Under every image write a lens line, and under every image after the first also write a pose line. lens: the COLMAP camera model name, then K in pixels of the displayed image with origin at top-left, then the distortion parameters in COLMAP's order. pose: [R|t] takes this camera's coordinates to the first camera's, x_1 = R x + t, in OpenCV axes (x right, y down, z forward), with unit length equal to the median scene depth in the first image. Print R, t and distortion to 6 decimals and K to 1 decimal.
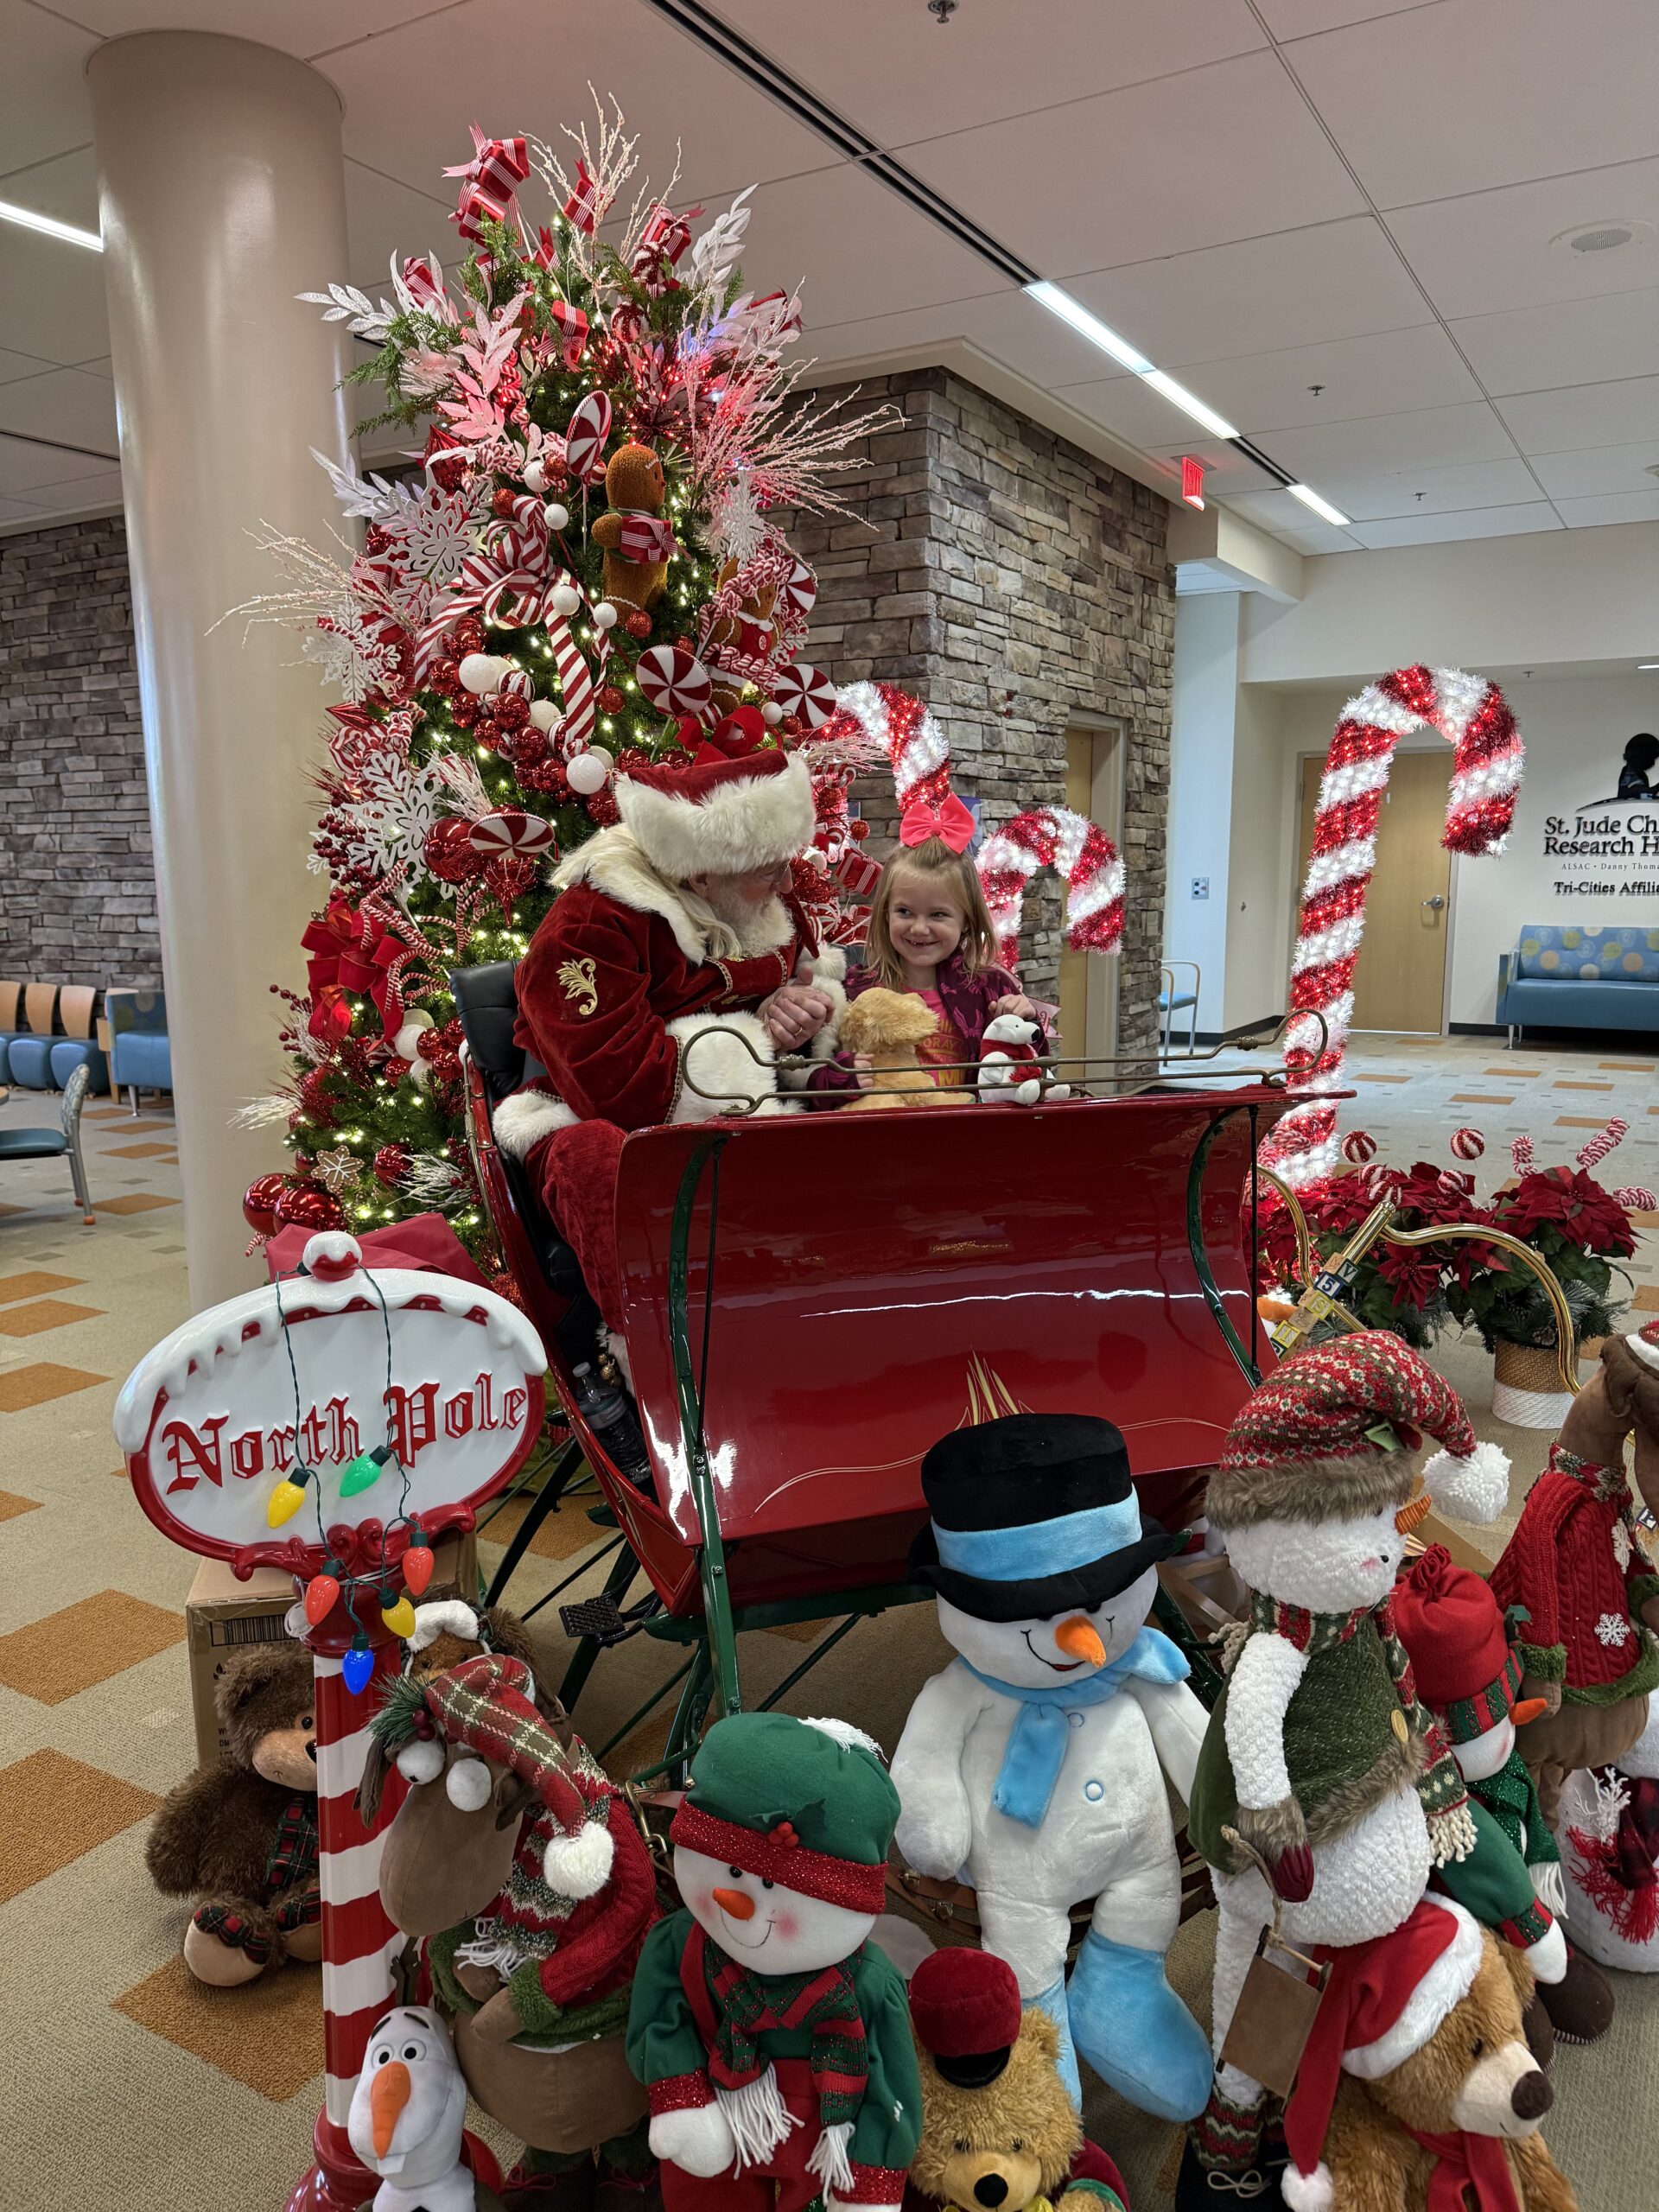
lens RADIAL K [[1545.6, 0, 835.5], [0, 1545.6, 1113.5], [0, 0, 1]] dist [0.186134, -0.416082]
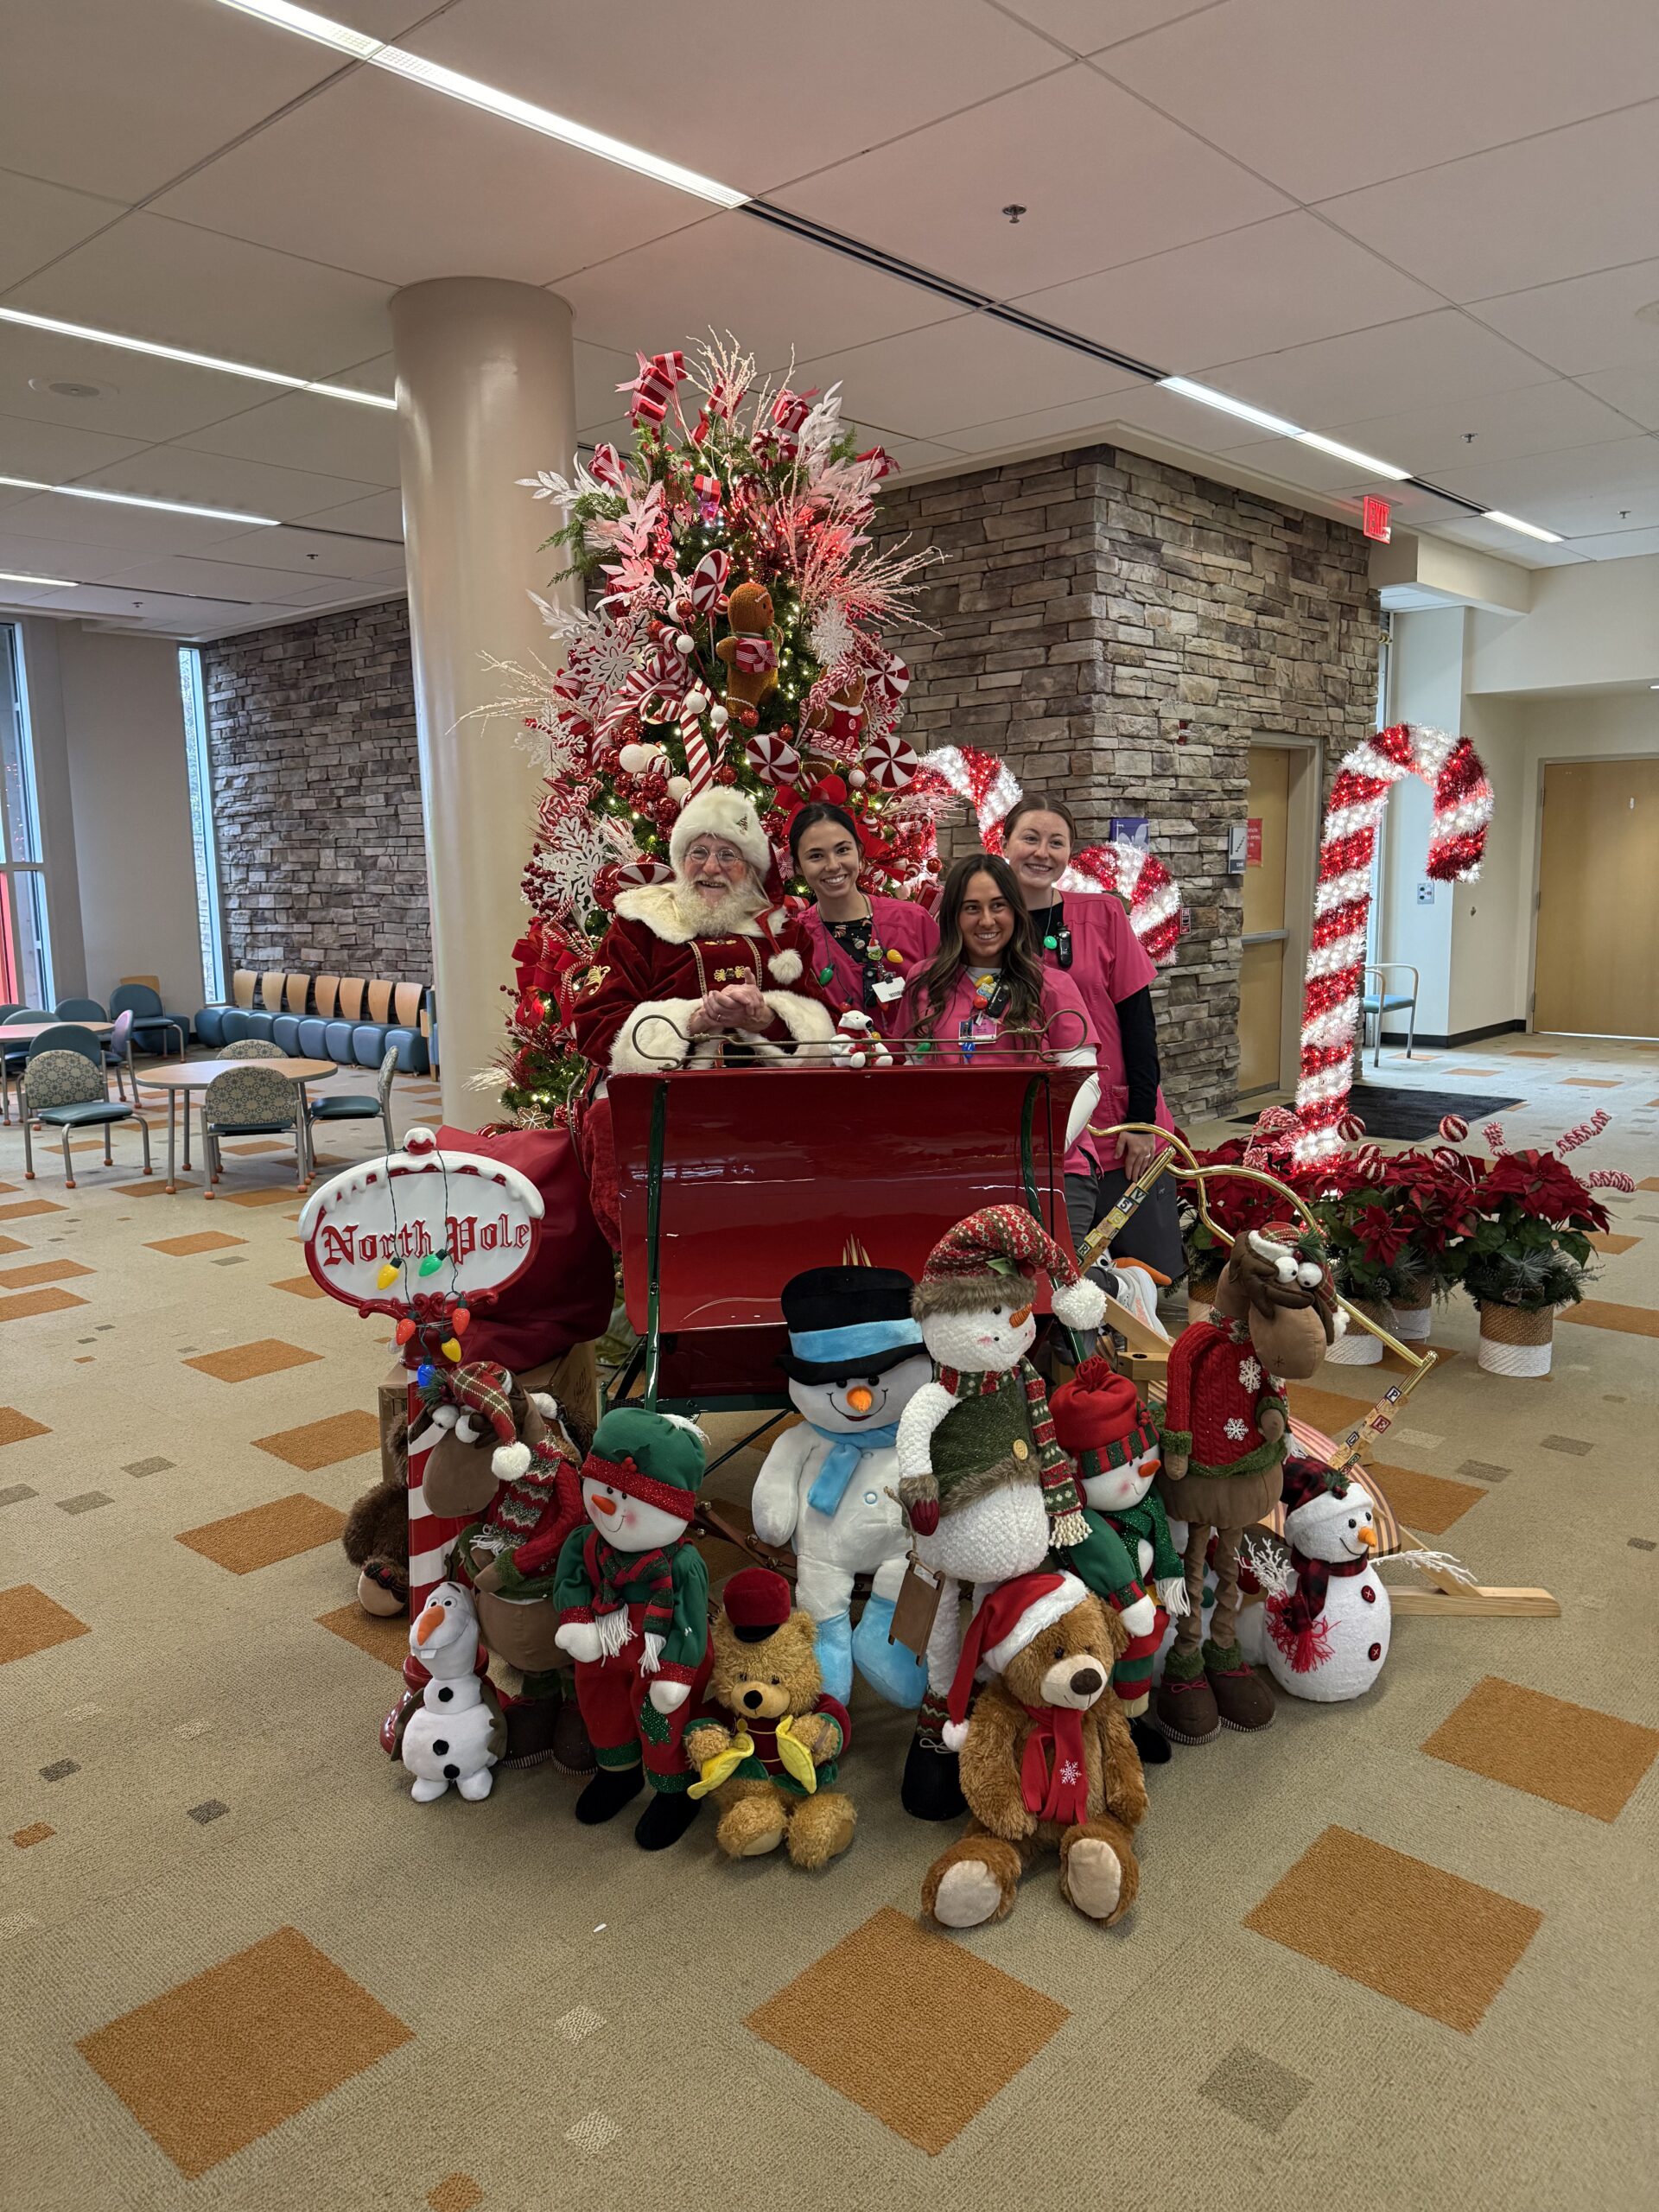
lens RADIAL K [[1545.1, 0, 820.4], [0, 1545.1, 1092.8], [0, 0, 1]] dist [0.191338, -0.436087]
pose [[0.977909, 0.022493, -0.207816, 0.189269], [-0.025042, 0.999640, -0.009641, 0.016272], [0.207524, 0.014632, 0.978120, -0.245257]]
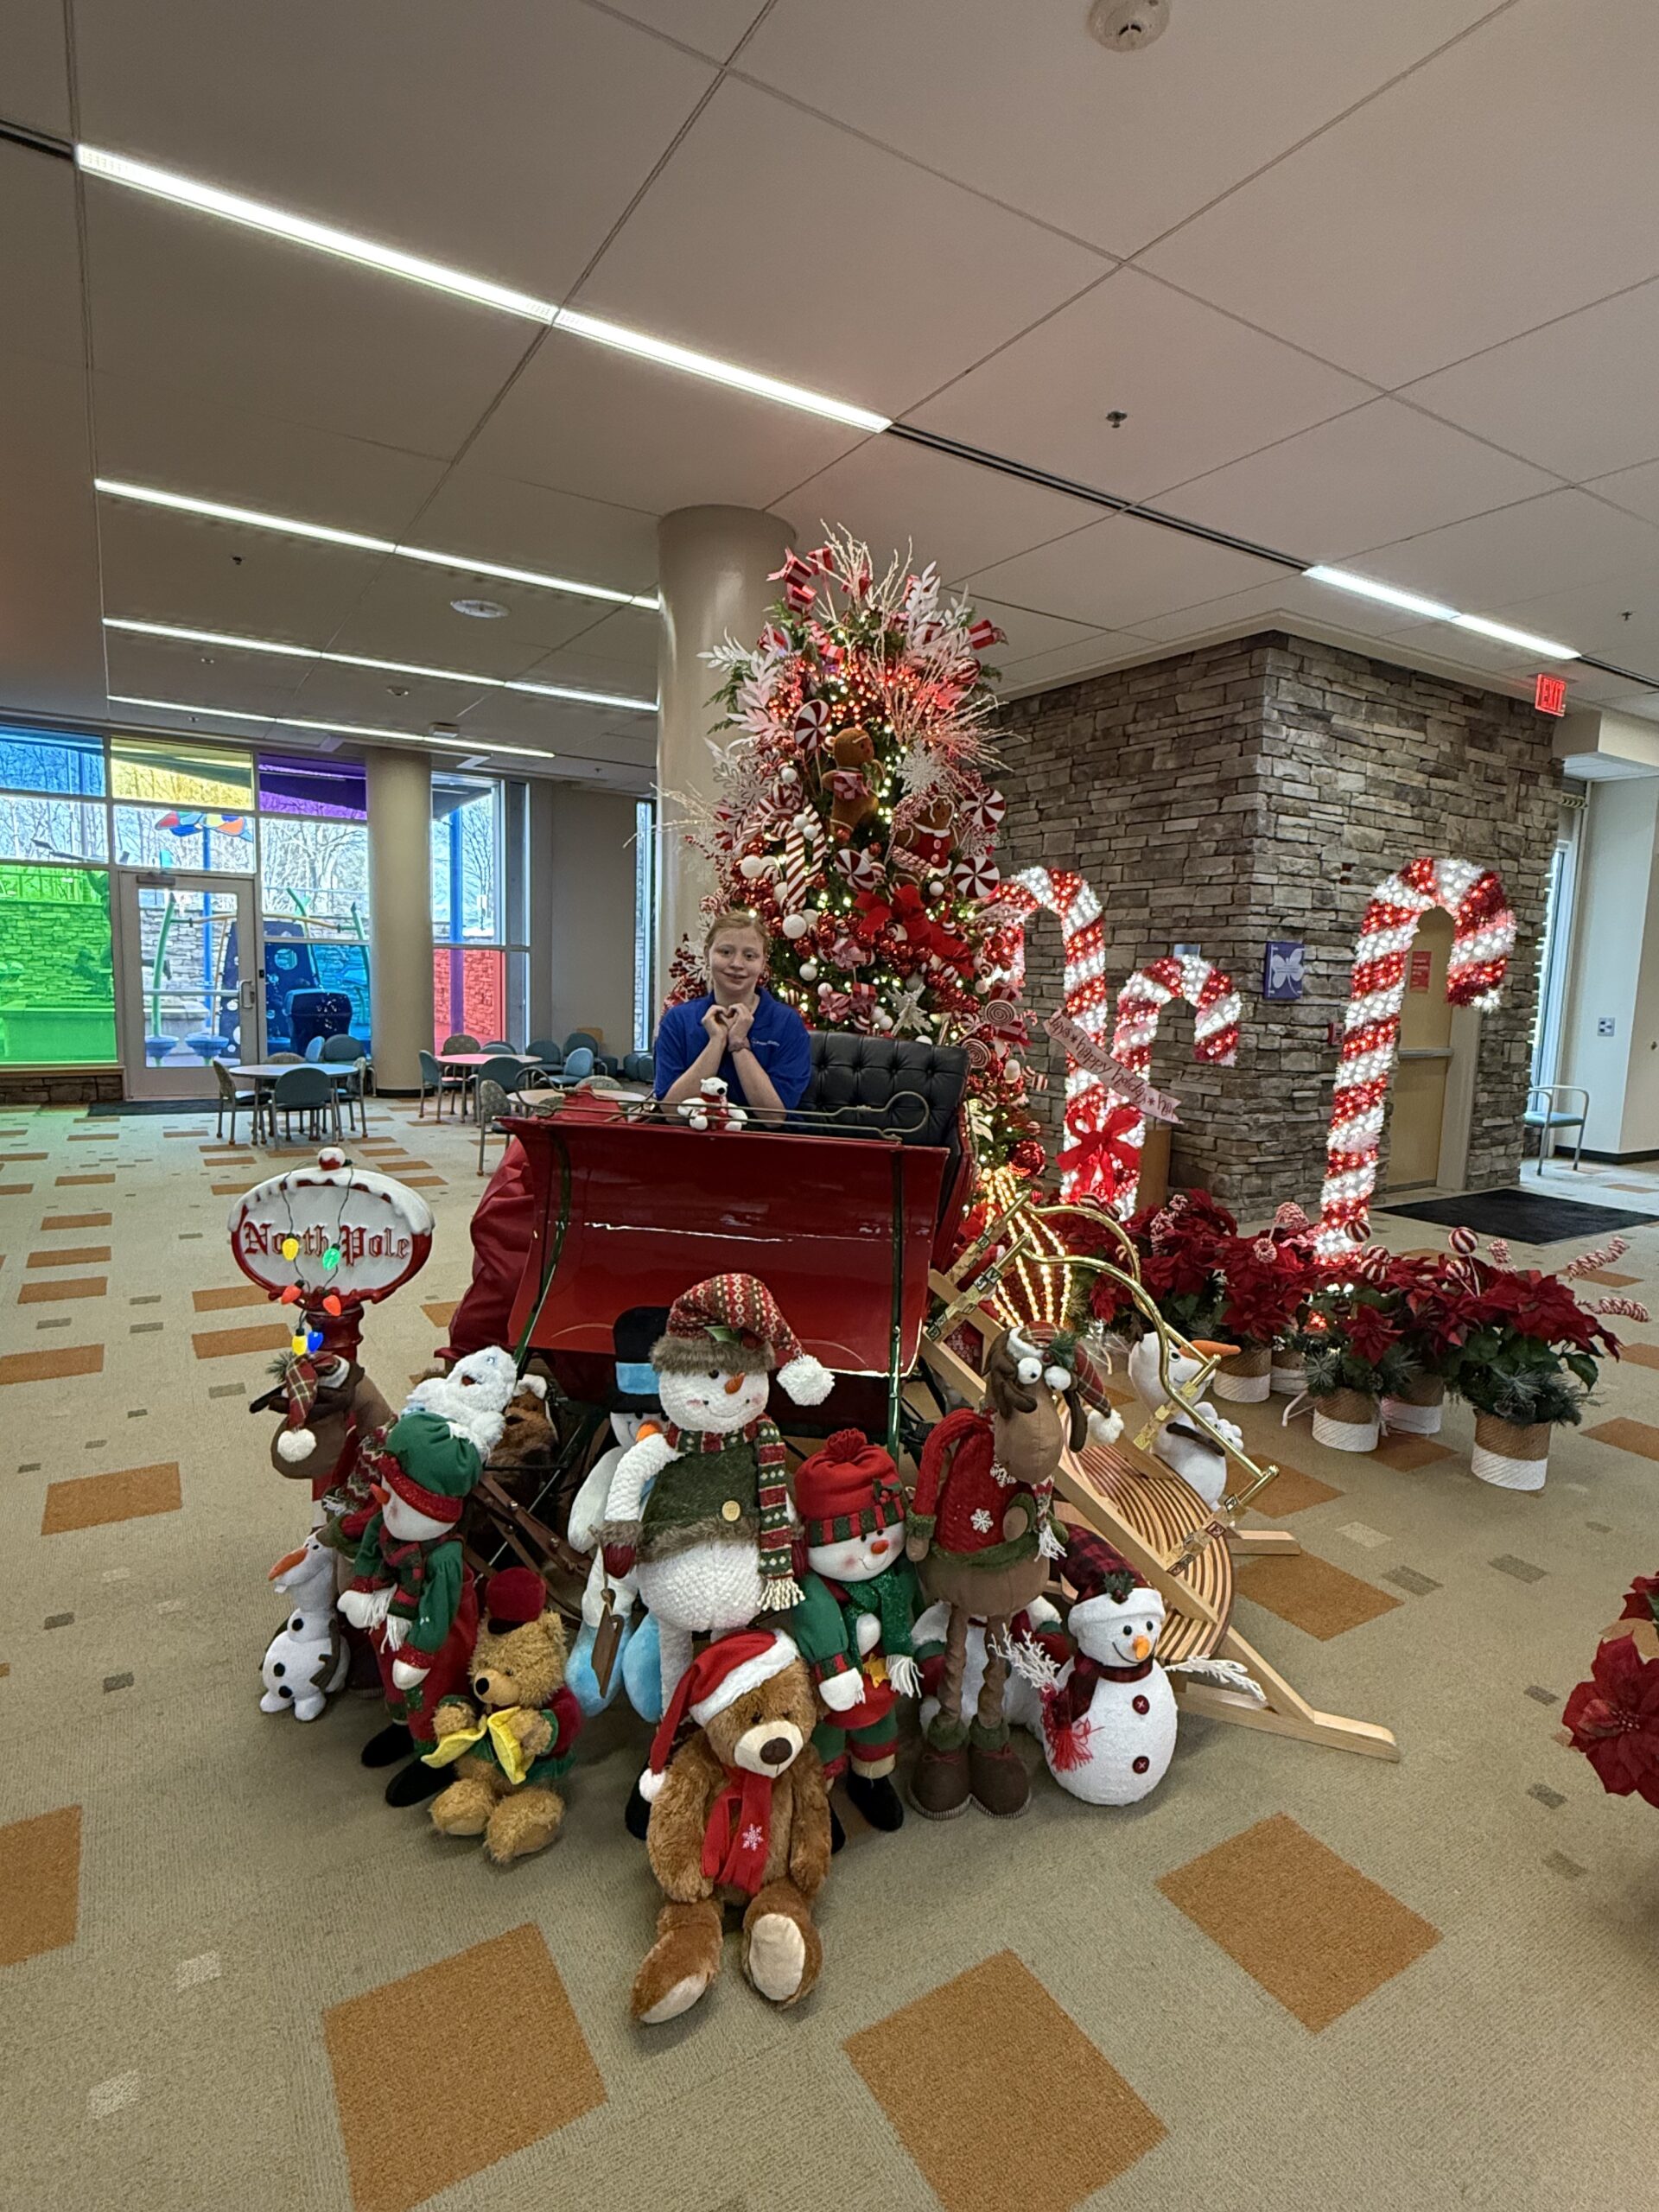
lens RADIAL K [[1150.9, 0, 836.8], [0, 1150.9, 1105.8], [0, 0, 1]] dist [-0.003434, 0.002713]
pose [[0.881612, 0.094439, -0.462431, 0.385960], [-0.116211, 0.993048, -0.018749, -0.012070], [0.457445, 0.070269, 0.886457, -0.026548]]
